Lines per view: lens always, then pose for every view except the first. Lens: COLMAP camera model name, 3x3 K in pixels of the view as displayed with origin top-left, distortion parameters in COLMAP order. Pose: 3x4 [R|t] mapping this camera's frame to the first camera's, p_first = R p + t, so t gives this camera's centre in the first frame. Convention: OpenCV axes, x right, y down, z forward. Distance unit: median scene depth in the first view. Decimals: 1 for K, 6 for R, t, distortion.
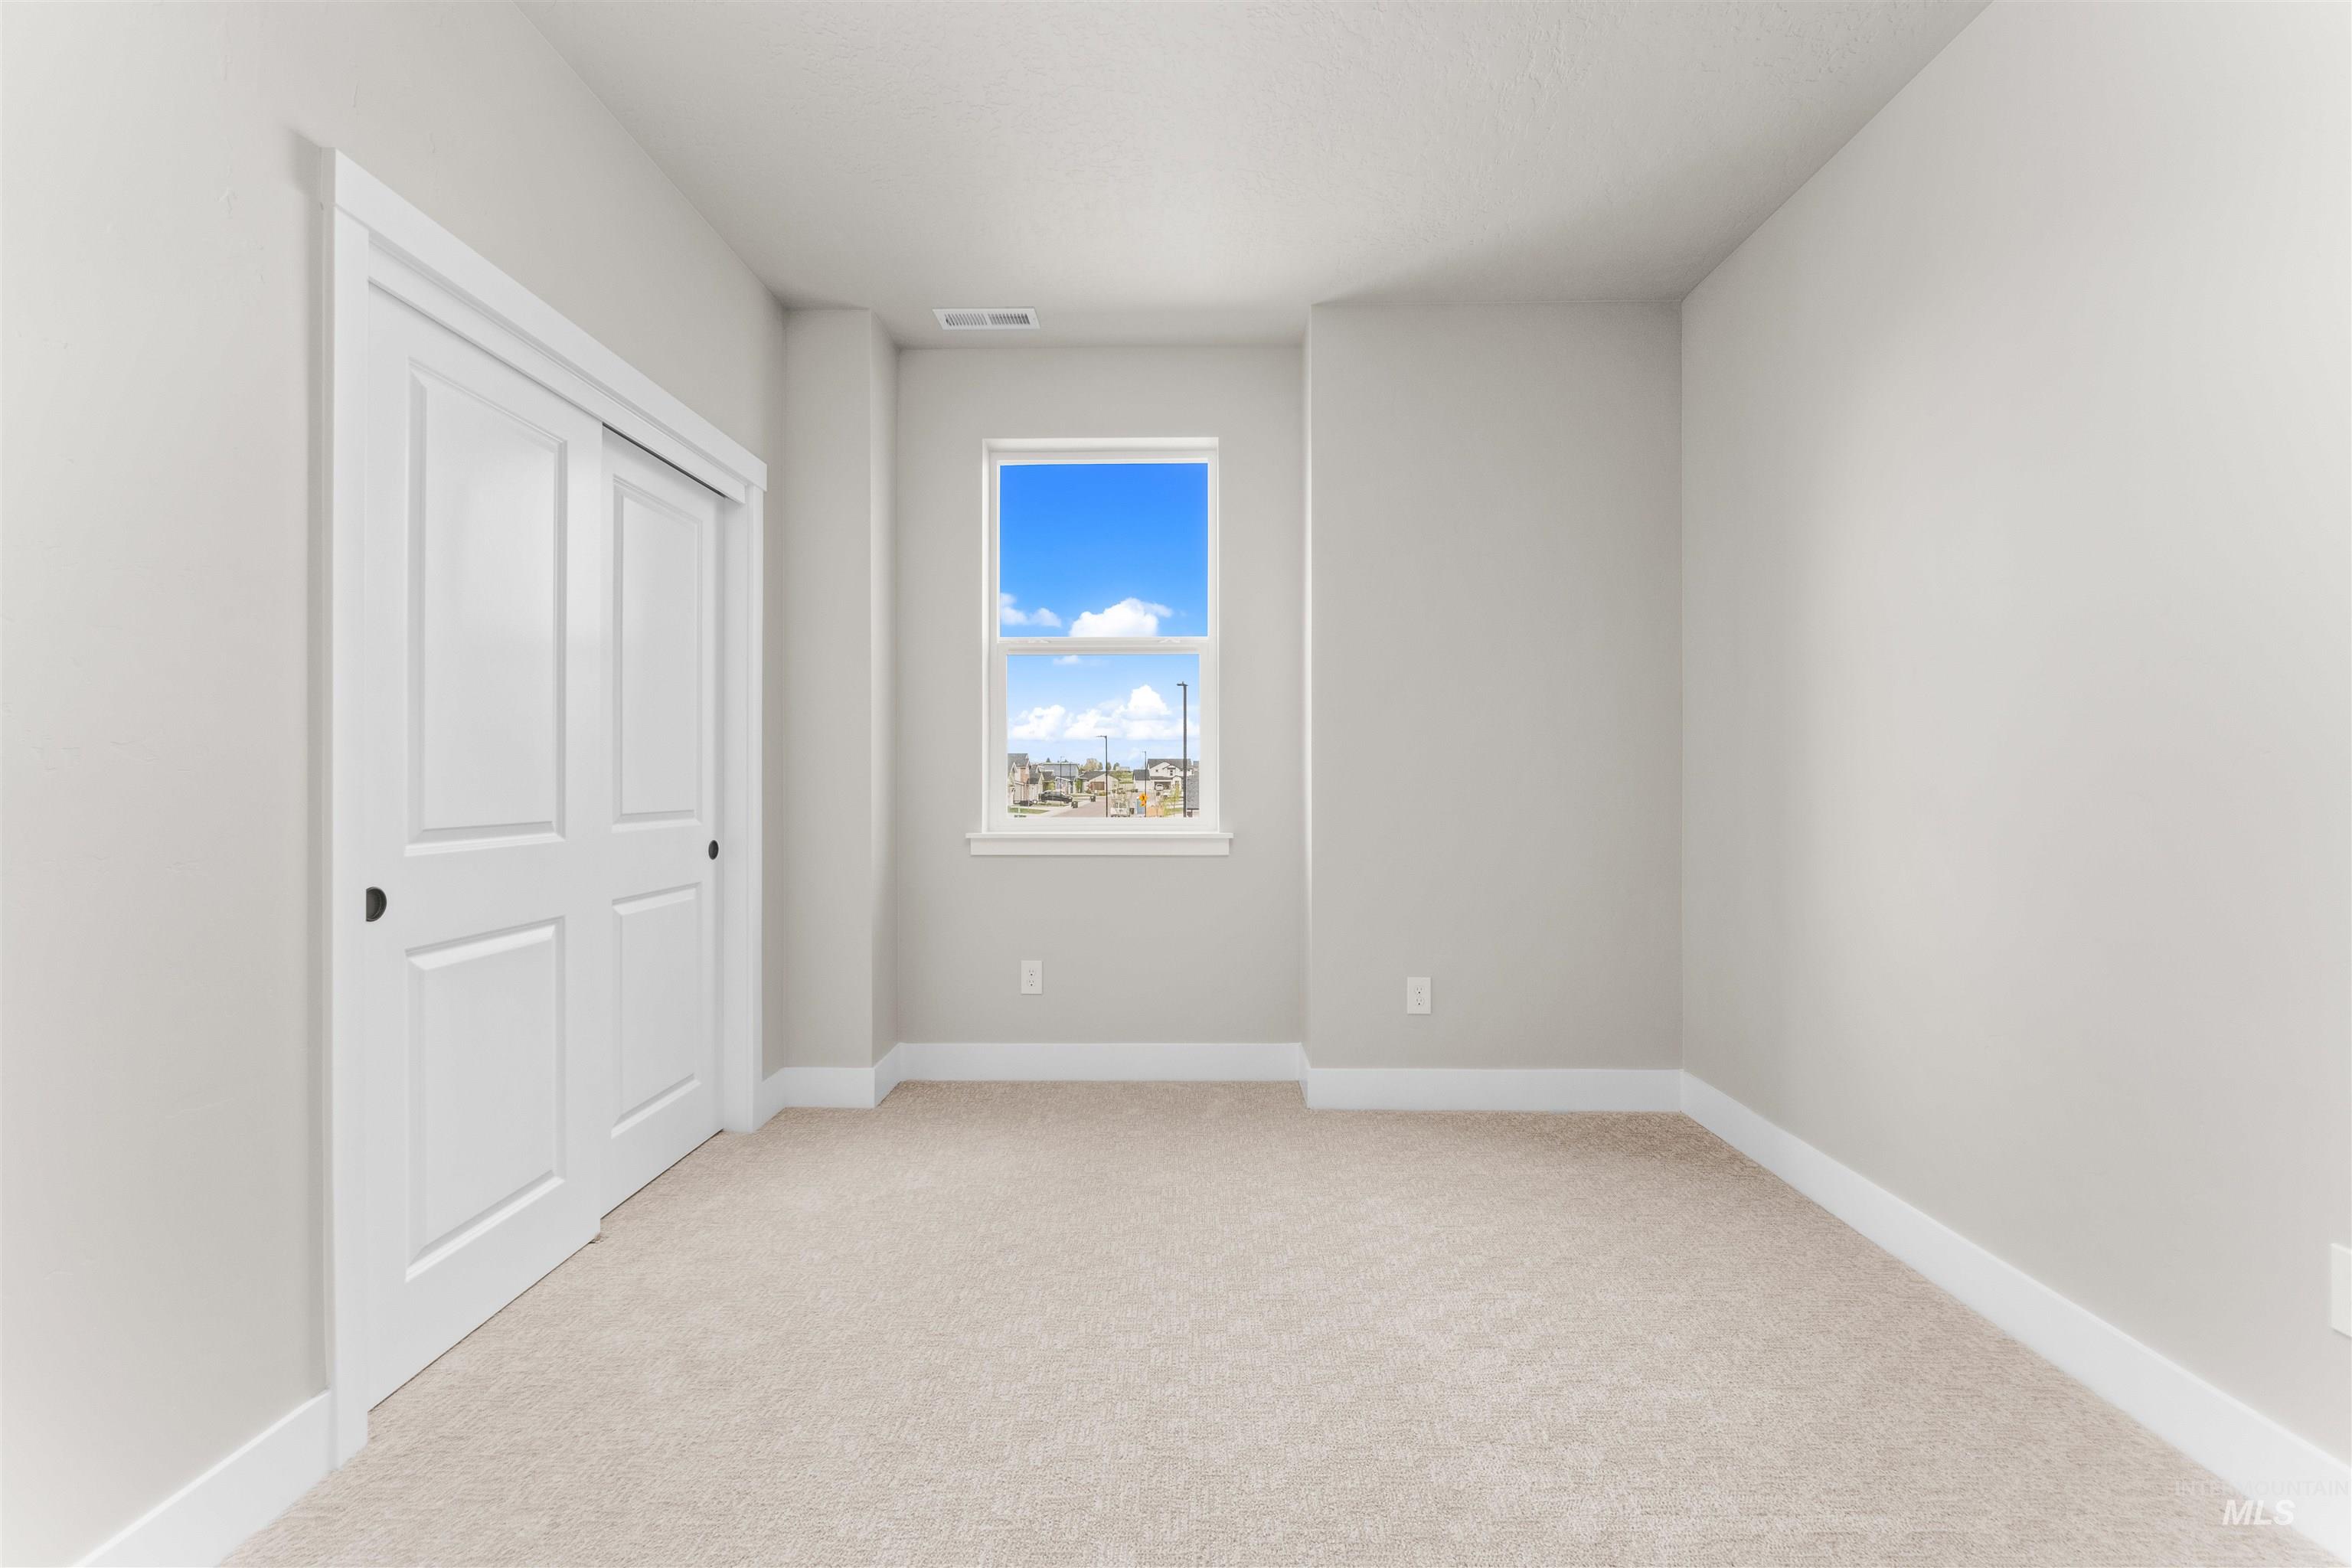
lens RADIAL K [[947.7, 0, 1171.8], [0, 947.7, 770.3], [0, 0, 1]] dist [0.000397, -0.000435]
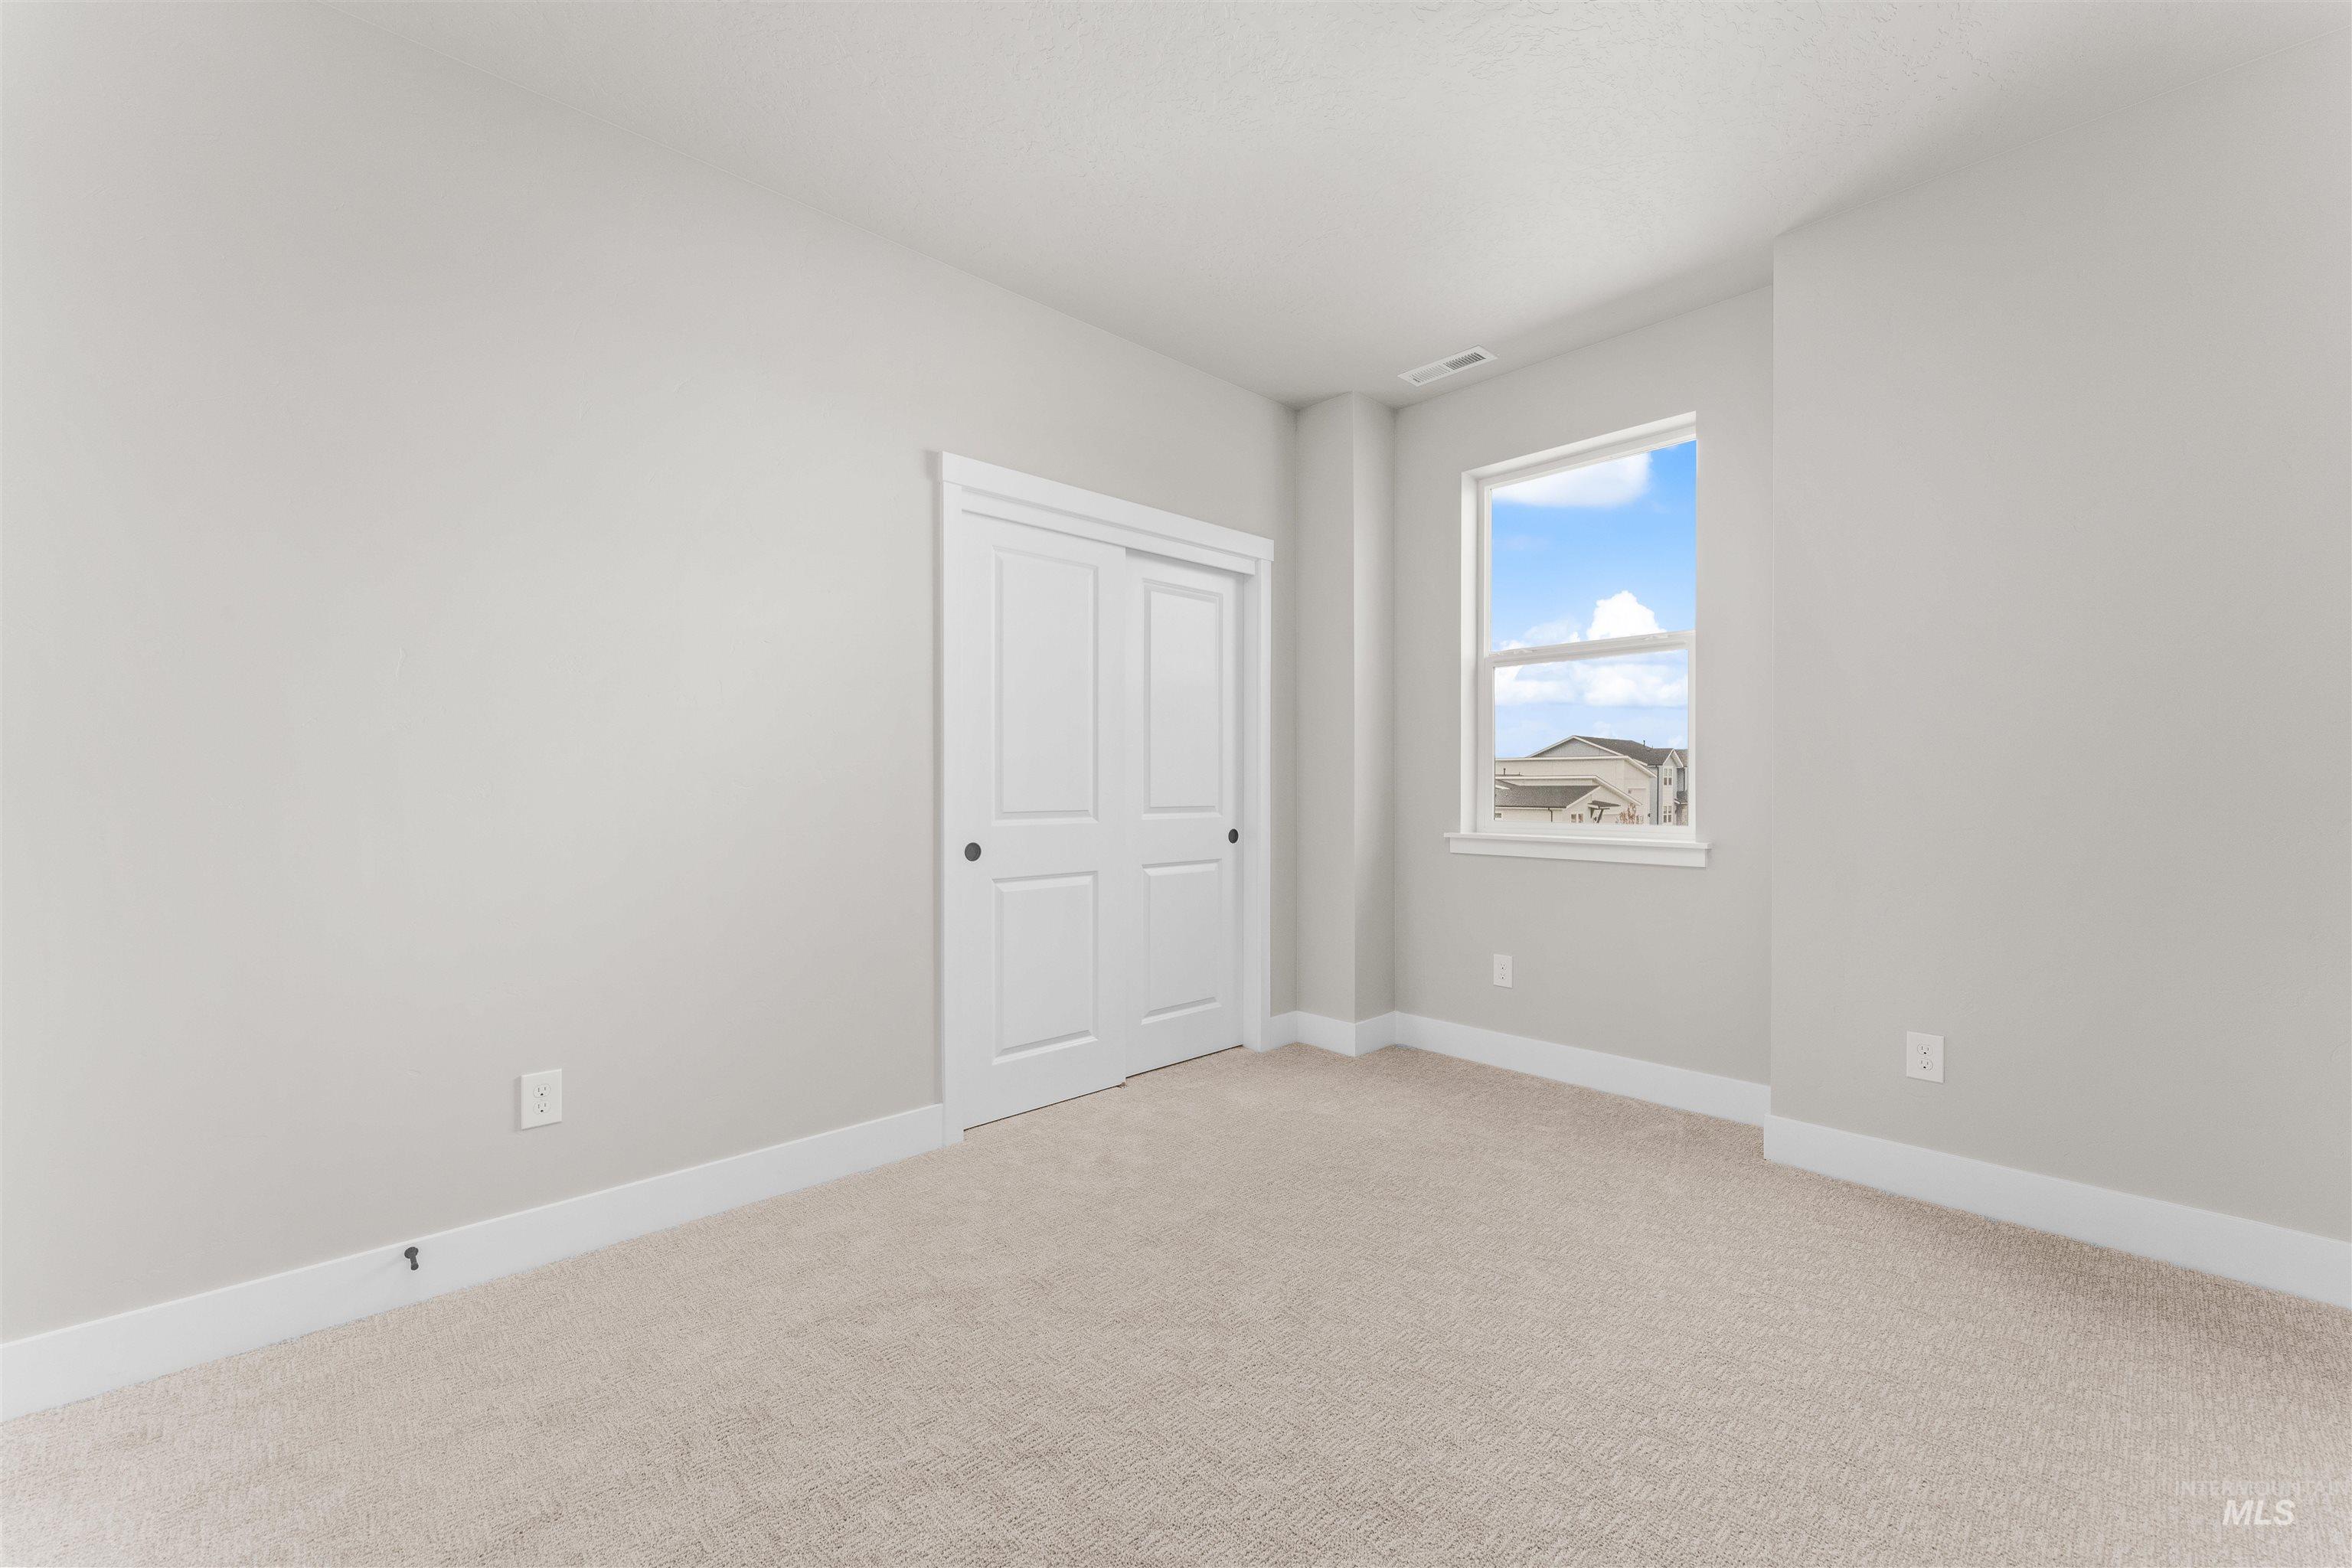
lens RADIAL K [[947.7, 0, 1187.3], [0, 947.7, 783.3], [0, 0, 1]] dist [0.000397, -0.000435]
pose [[0.699736, -0.002406, -0.714397, 0.416913], [0.006022, 0.999979, 0.002531, 0.004368], [0.714376, -0.006073, 0.699736, 0.009185]]
